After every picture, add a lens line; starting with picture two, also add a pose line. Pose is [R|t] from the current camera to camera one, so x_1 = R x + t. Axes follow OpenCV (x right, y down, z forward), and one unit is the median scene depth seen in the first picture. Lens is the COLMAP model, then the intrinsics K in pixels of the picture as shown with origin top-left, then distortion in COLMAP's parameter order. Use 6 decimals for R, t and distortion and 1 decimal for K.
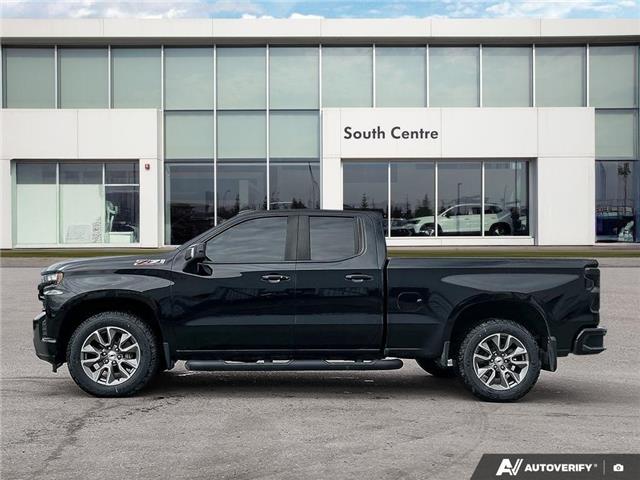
lens RADIAL K [[622.1, 0, 321.2], [0, 622.1, 239.2], [0, 0, 1]] dist [0.012782, 0.000000]
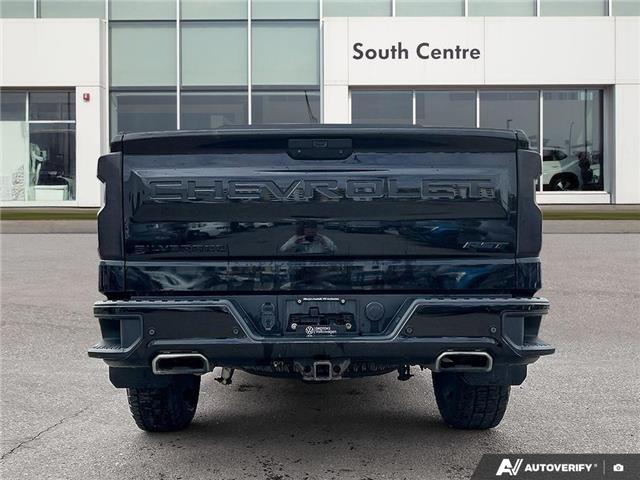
lens RADIAL K [[1031.8, 0, 318.9], [0, 1031.8, 242.3], [0, 0, 1]] dist [0.014343, 0.000000]
pose [[0.999996, 0.000400, -0.002847, 0.000163], [-0.000380, 0.999975, 0.006997, 0.047221], [0.002849, -0.006996, 0.999971, -0.225308]]
